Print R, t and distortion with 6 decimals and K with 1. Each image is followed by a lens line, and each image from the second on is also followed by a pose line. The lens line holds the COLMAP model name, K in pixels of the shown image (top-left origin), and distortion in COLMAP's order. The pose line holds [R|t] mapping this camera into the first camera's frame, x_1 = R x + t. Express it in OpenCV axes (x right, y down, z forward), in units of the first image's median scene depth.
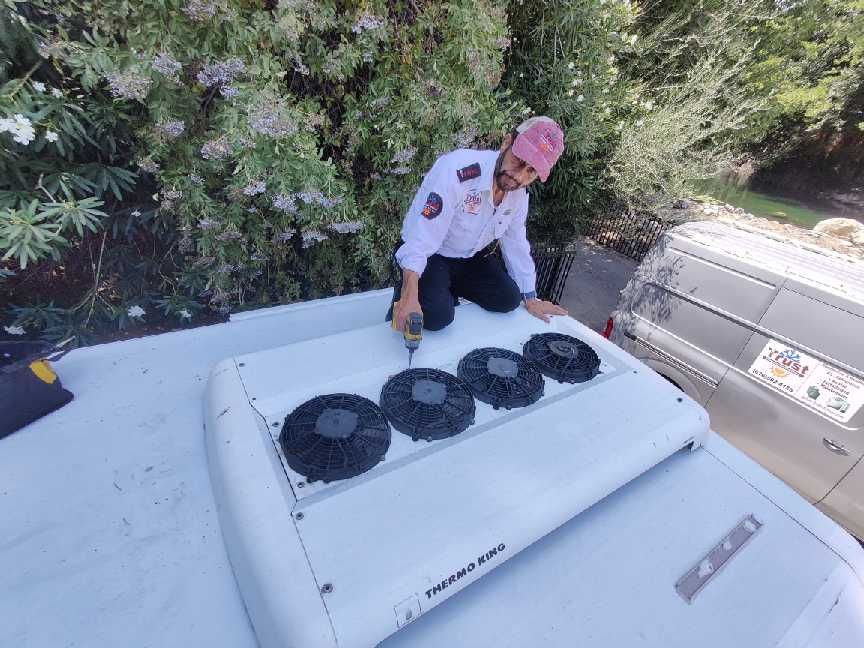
lens RADIAL K [[406.7, 0, 433.4], [0, 406.7, 328.2], [0, 0, 1]] dist [-0.015055, -0.000070]
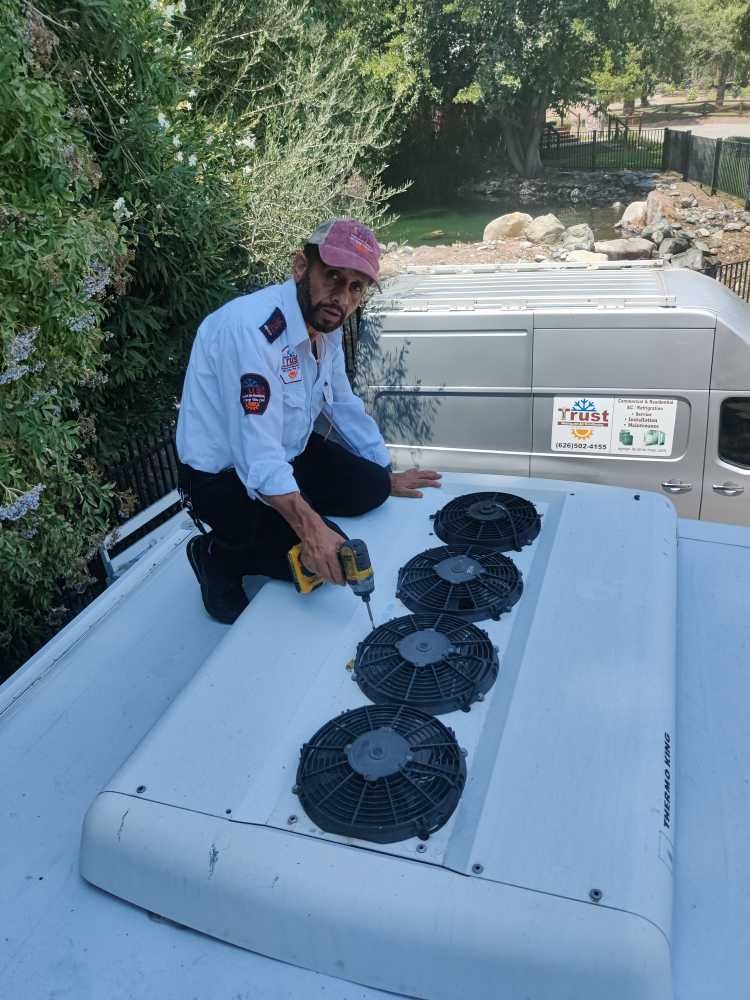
lens RADIAL K [[756.9, 0, 370.0], [0, 756.9, 502.1], [0, 0, 1]] dist [-0.001512, -0.002027]
pose [[0.763932, -0.439653, 0.472350, -0.158522], [0.469680, 0.880782, 0.060199, -0.047726], [-0.442504, 0.175865, 0.879353, -0.028945]]
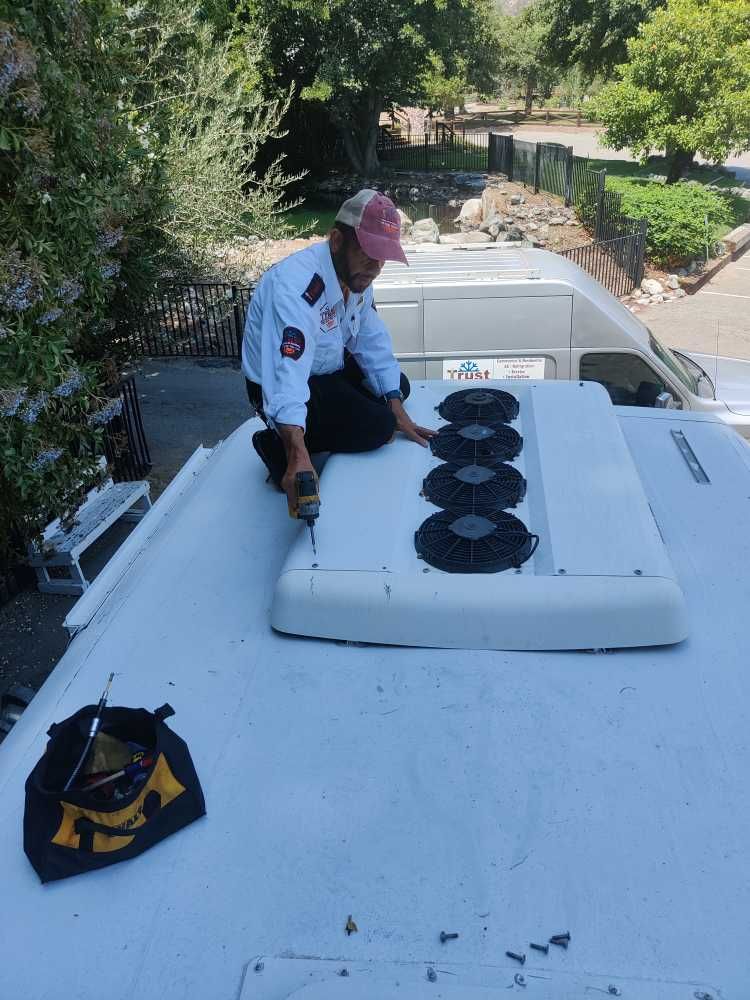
lens RADIAL K [[735.5, 0, 375.5], [0, 735.5, 498.5], [0, 0, 1]] dist [0.002912, -0.005156]
pose [[0.623253, -0.492535, 0.607425, -0.341958], [0.509723, 0.844928, 0.162110, -0.053404], [-0.593075, 0.208583, 0.777660, -0.053067]]
